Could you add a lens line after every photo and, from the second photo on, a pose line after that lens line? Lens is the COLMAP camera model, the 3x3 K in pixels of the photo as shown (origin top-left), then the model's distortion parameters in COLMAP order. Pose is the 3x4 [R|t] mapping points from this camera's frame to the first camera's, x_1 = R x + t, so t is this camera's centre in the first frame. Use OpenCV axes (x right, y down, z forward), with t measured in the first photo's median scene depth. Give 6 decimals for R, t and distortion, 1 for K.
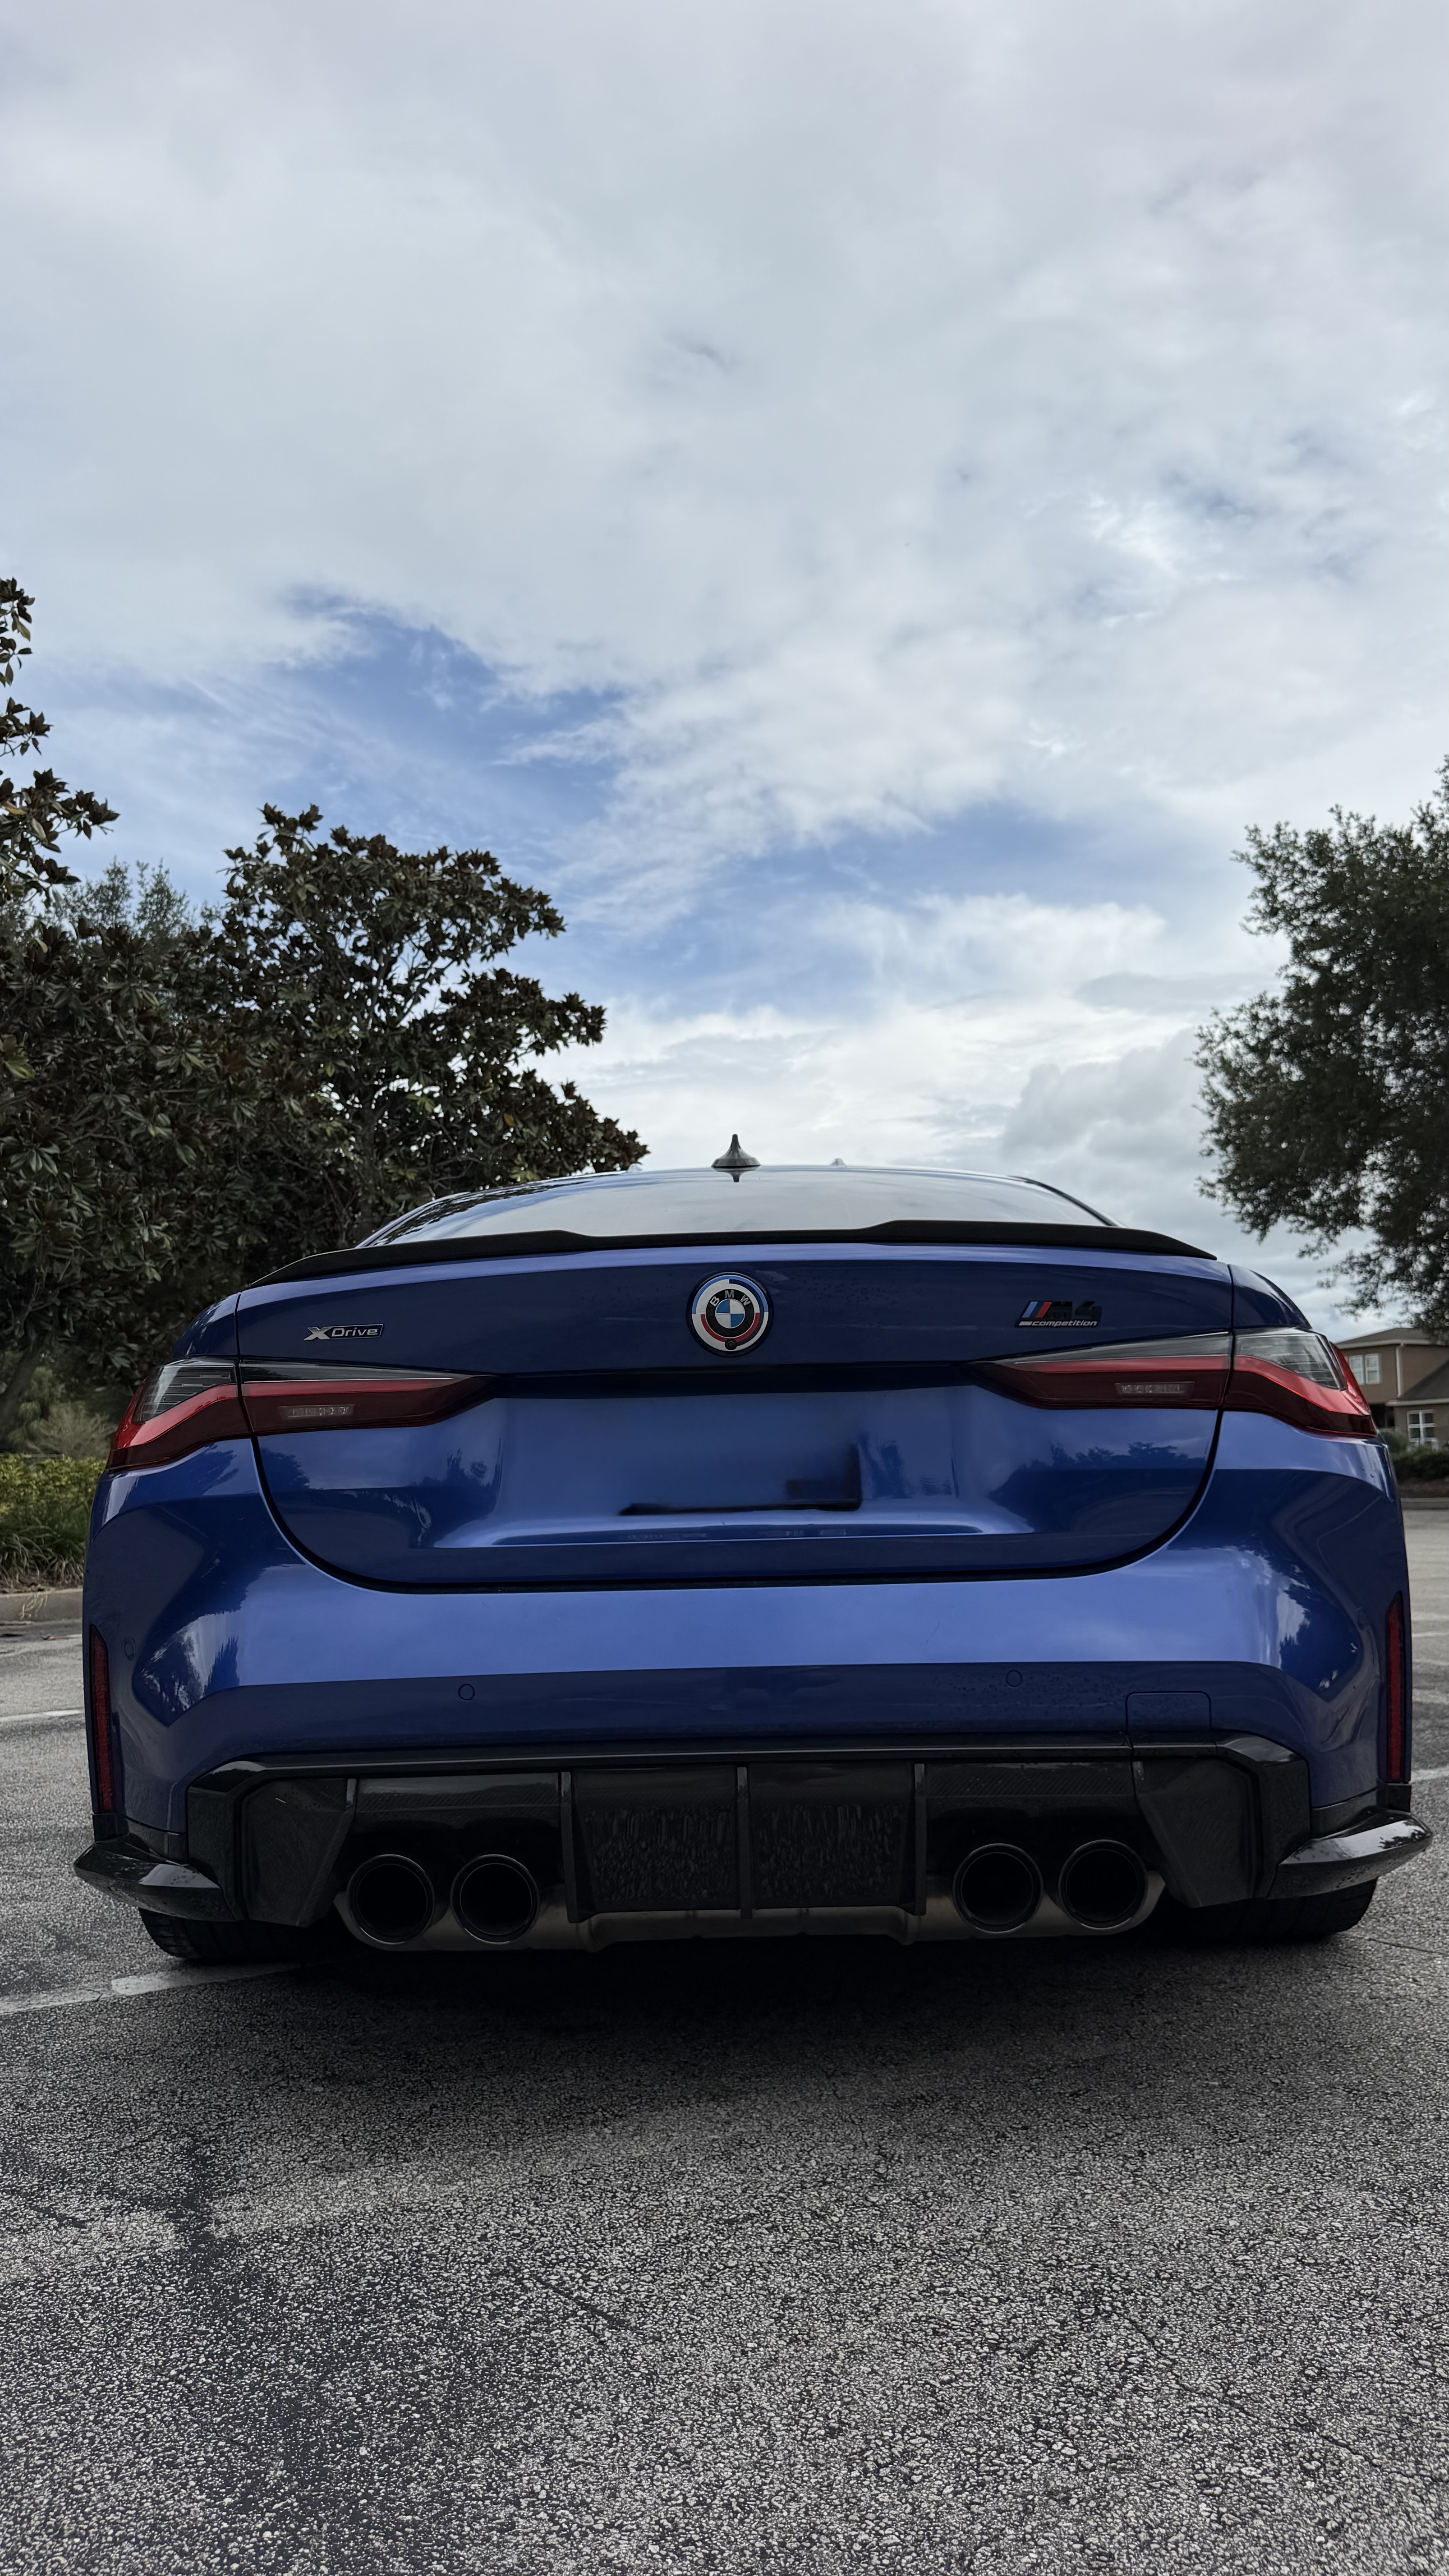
lens RADIAL K [[1829.6, 0, 695.5], [0, 1829.6, 1286.7], [0, 0, 1]] dist [0.051850, -0.067277]
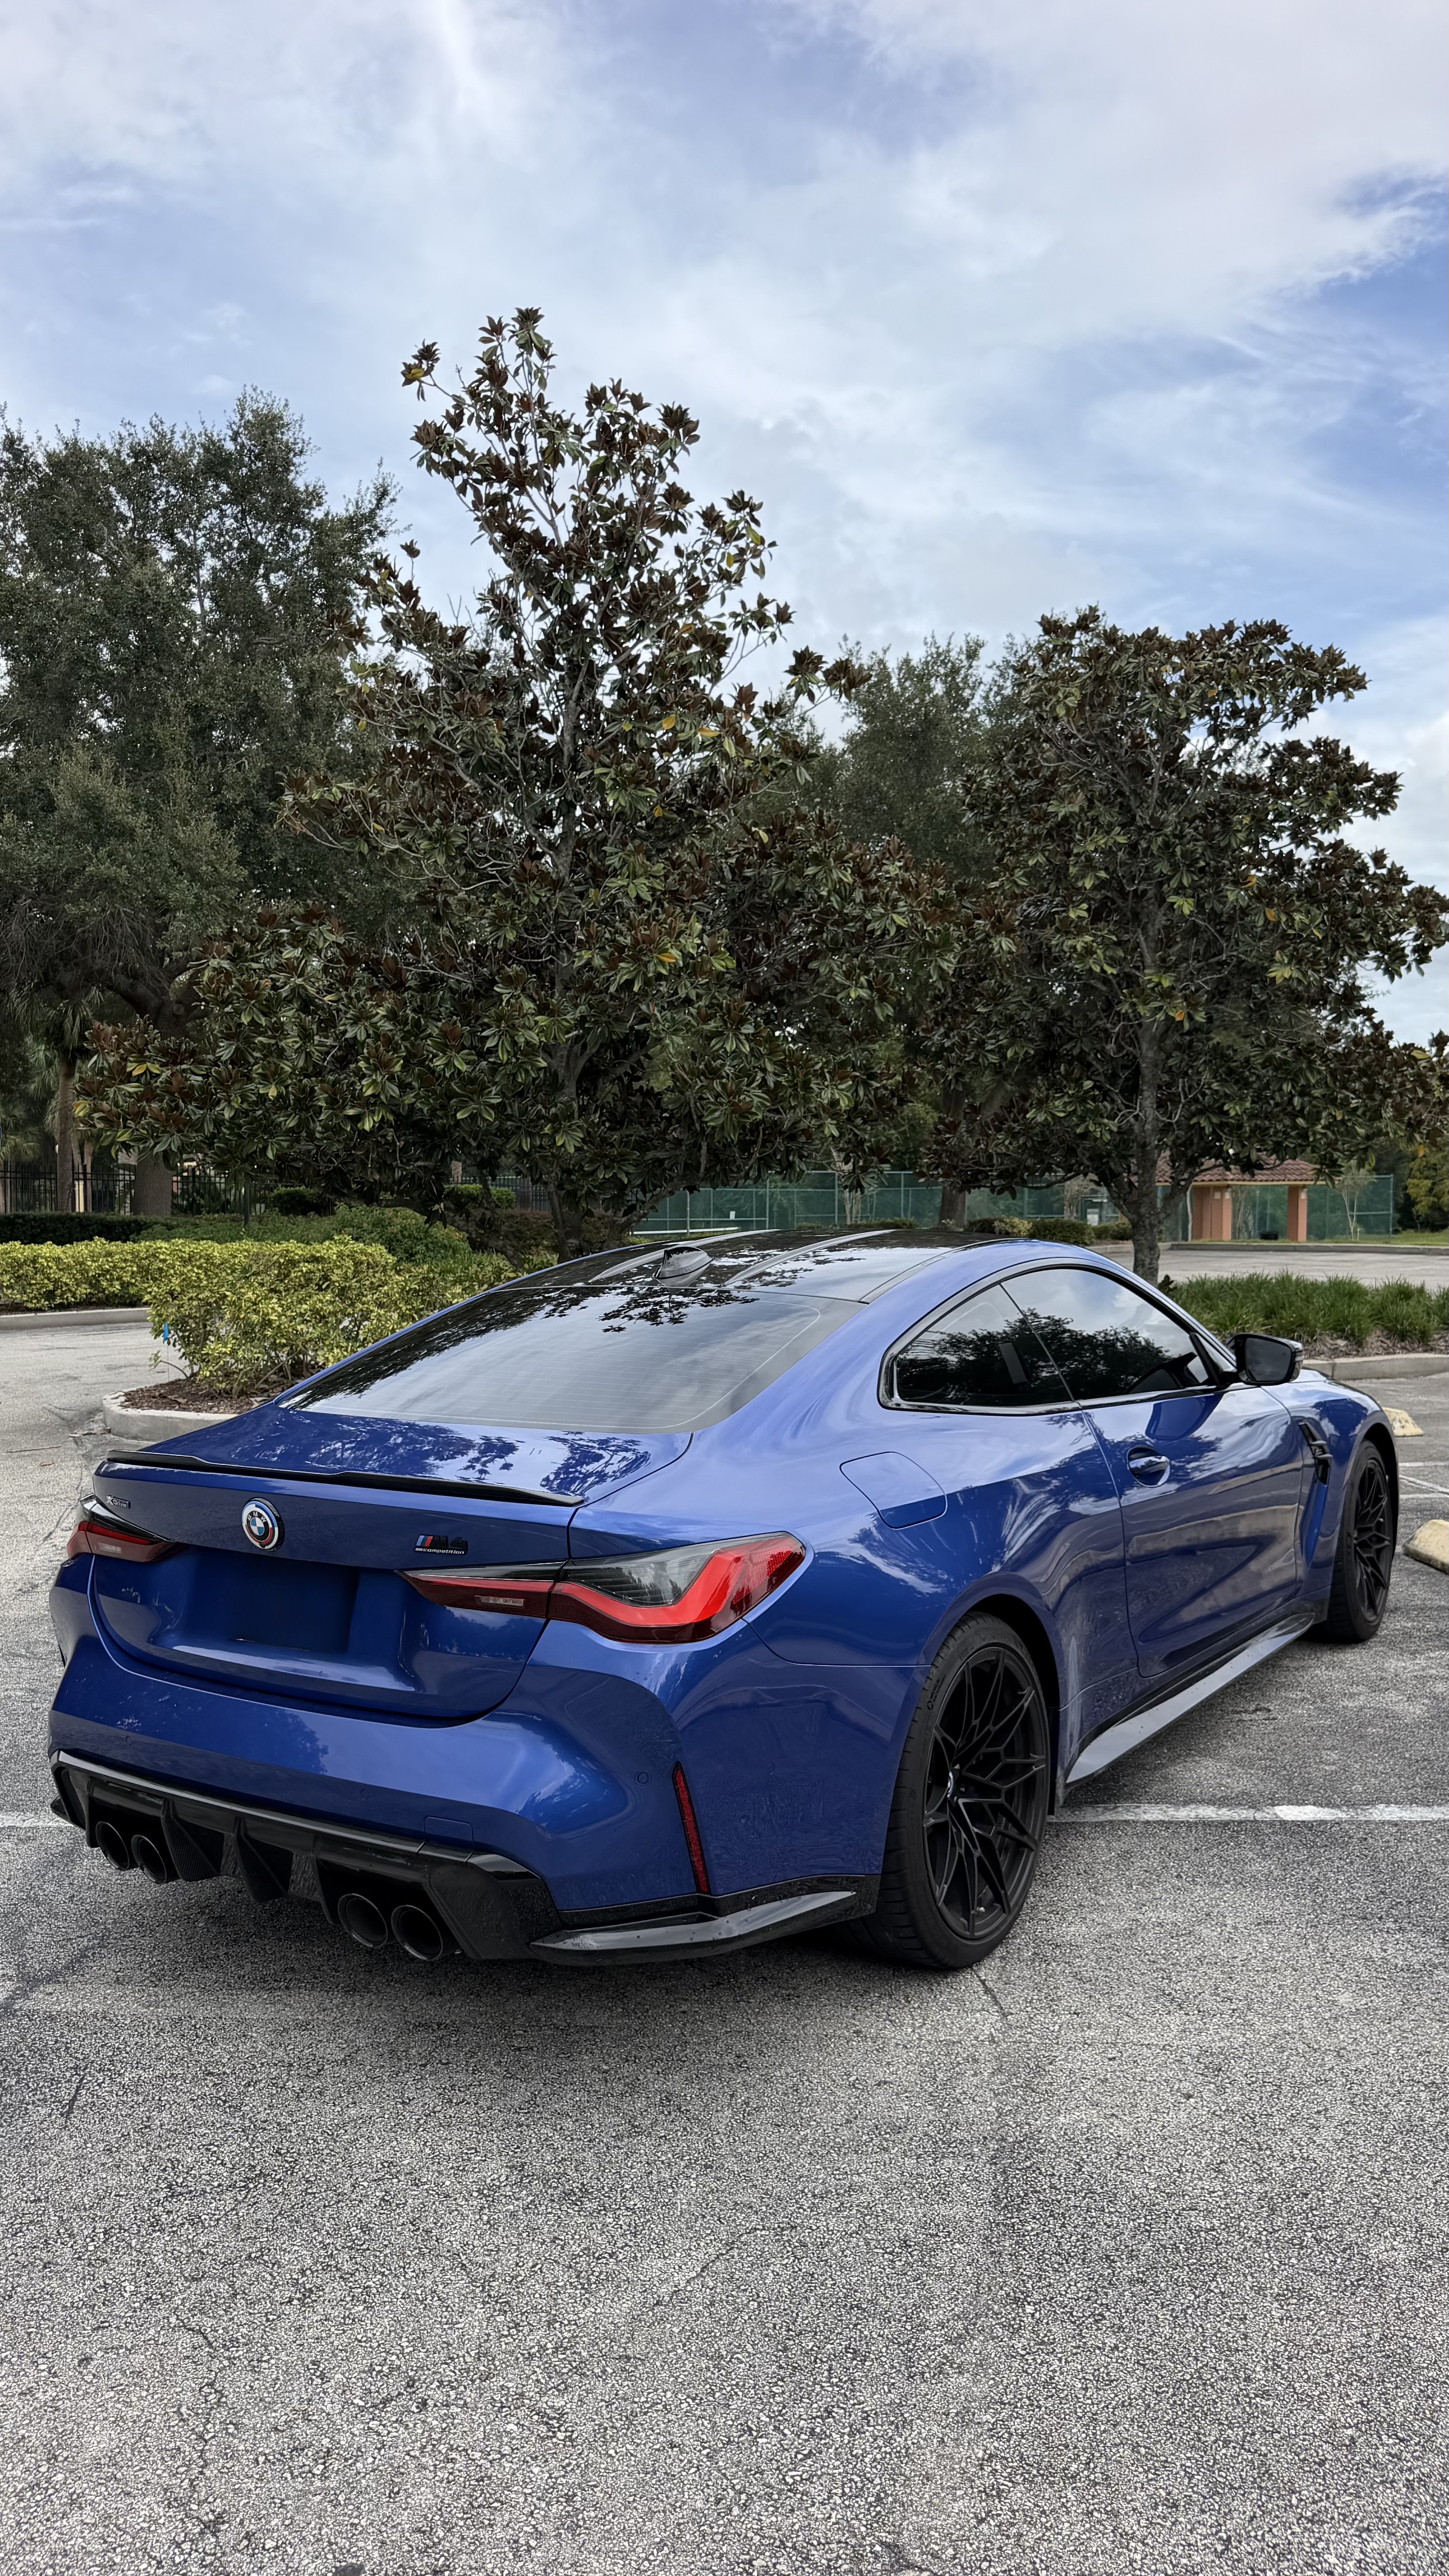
lens RADIAL K [[1829.6, 0, 713.7], [0, 1829.6, 1267.9], [0, 0, 1]] dist [0.051850, -0.067277]
pose [[0.841436, 0.027120, -0.539676, 0.168002], [0.059810, 0.987928, 0.142900, -0.057114], [0.537037, -0.152519, 0.829656, -0.006585]]
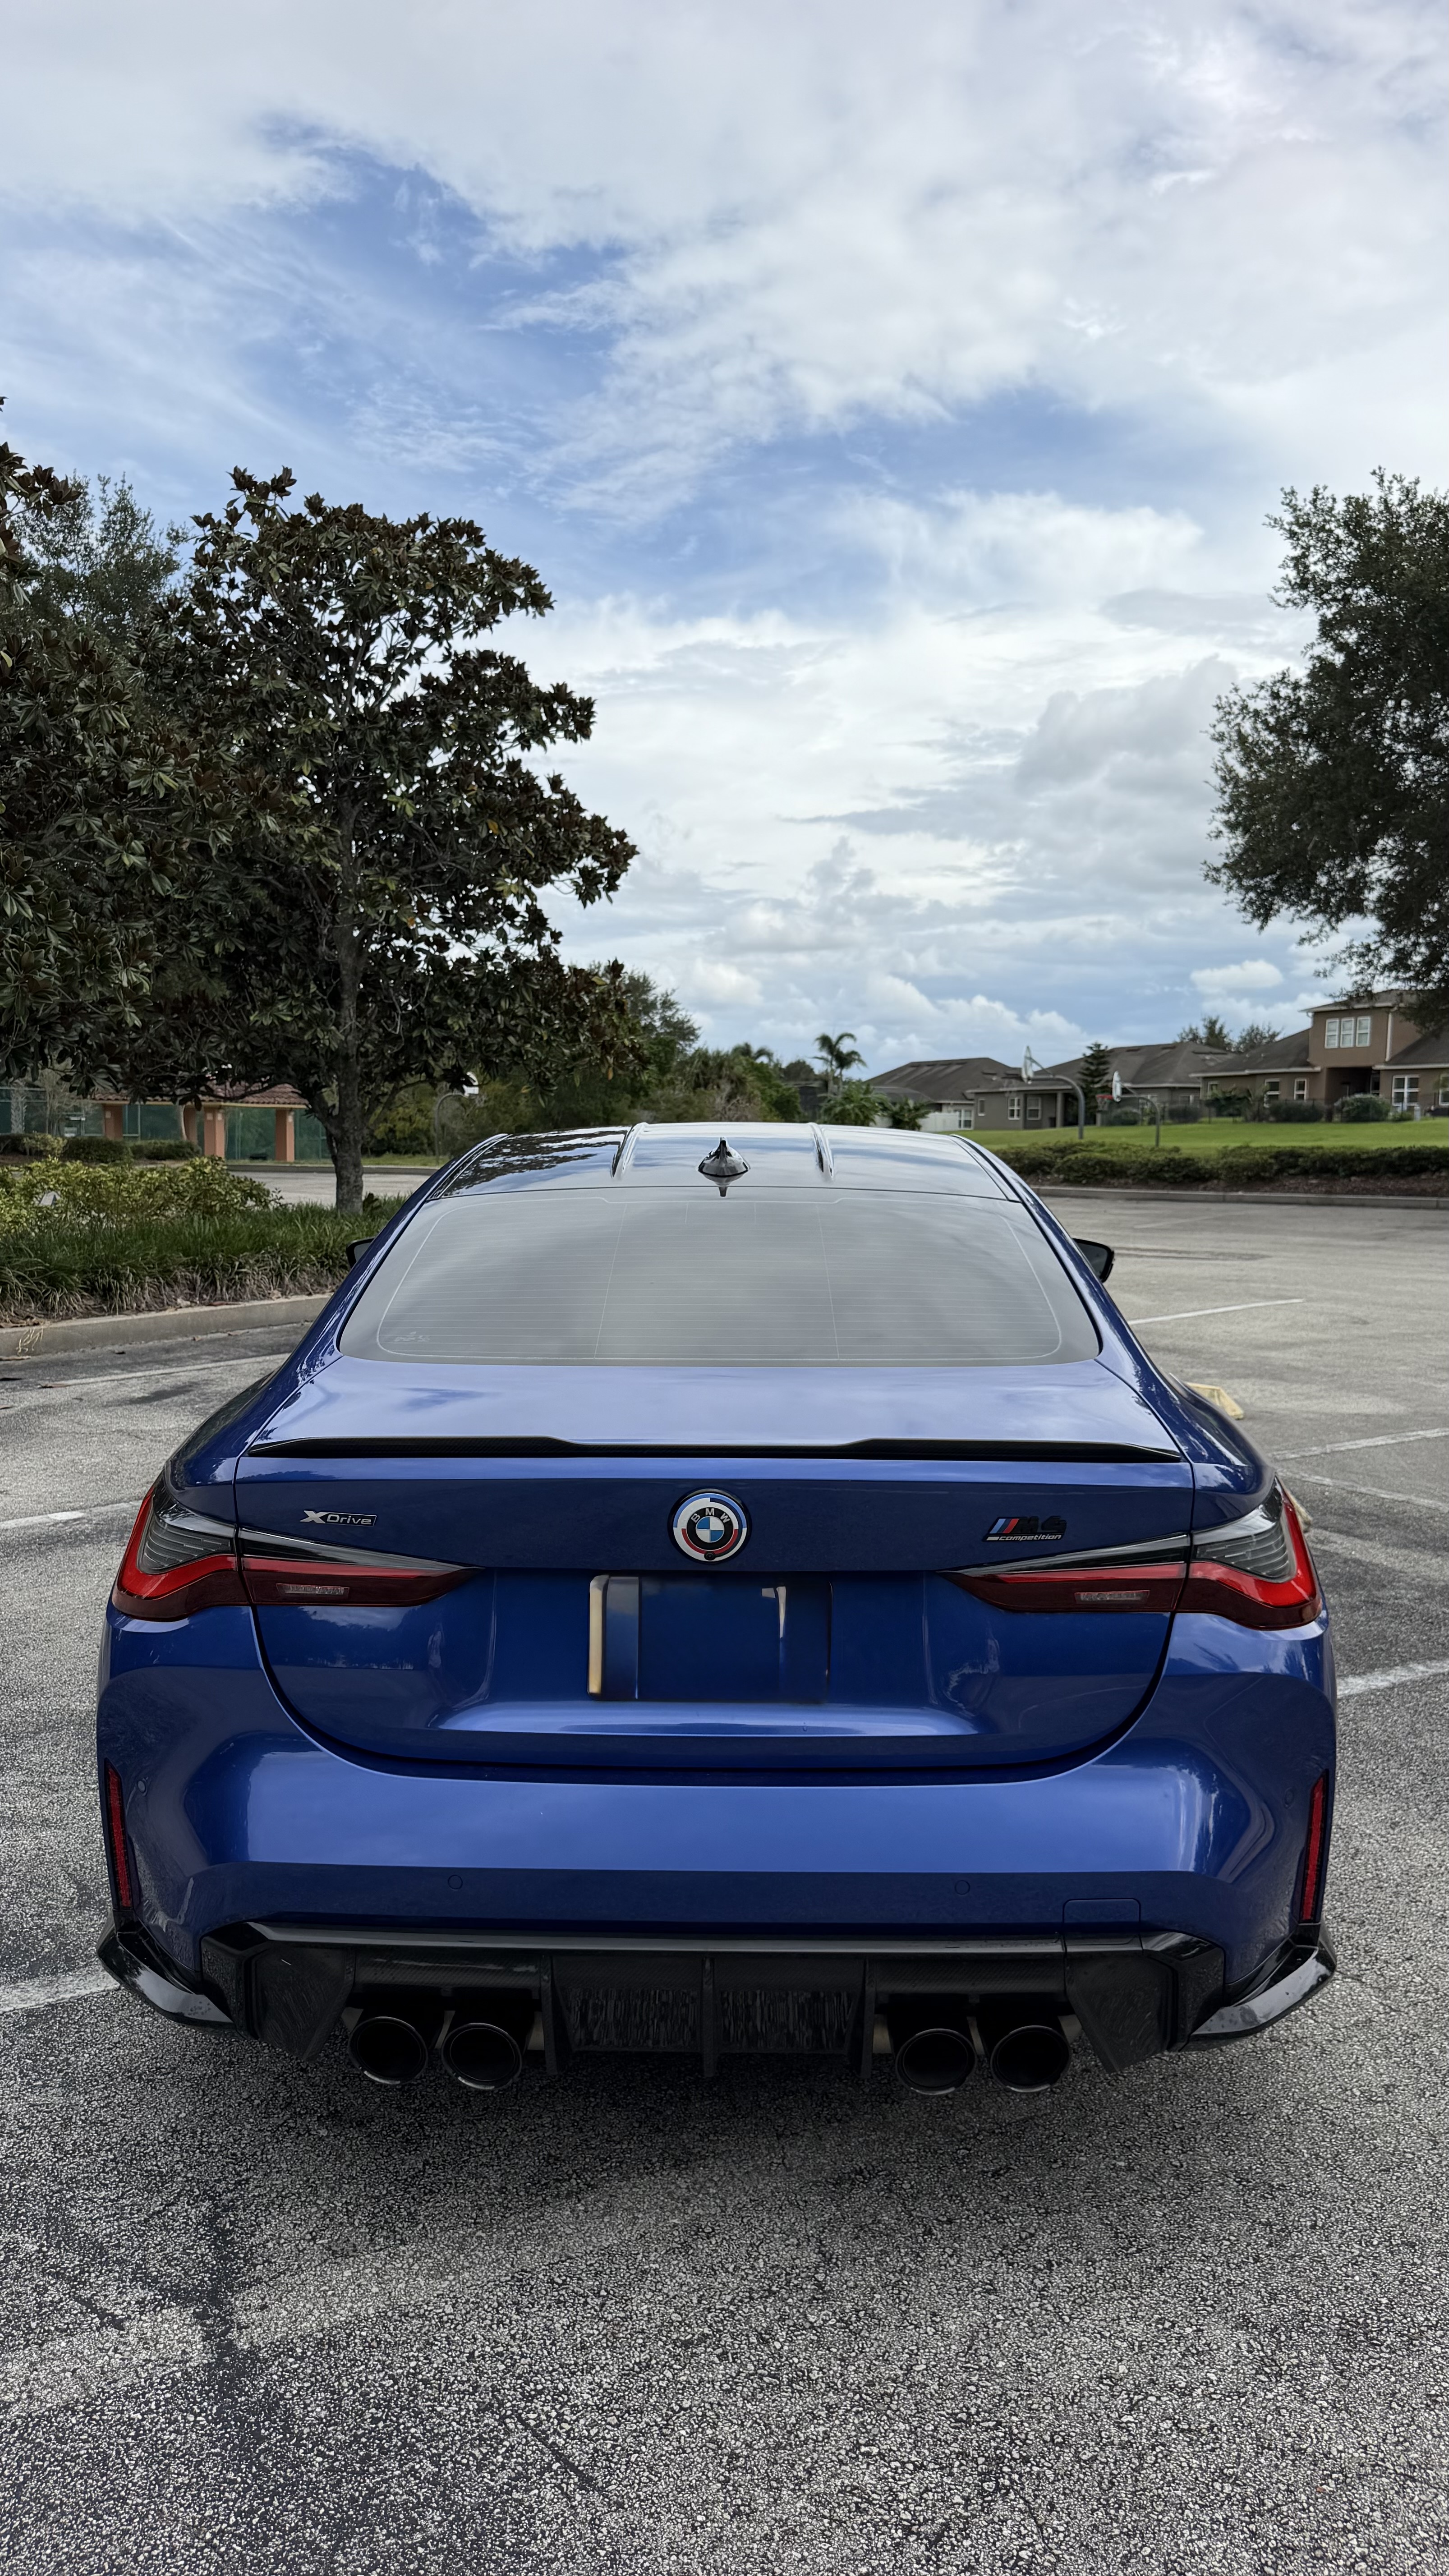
lens RADIAL K [[1829.6, 0, 704.4], [0, 1829.6, 1282.3], [0, 0, 1]] dist [0.051850, -0.067277]
pose [[0.999556, 0.025688, 0.015116, -0.000597], [-0.028198, 0.979304, 0.200420, -0.047581], [-0.009655, -0.200757, 0.979594, 0.000863]]
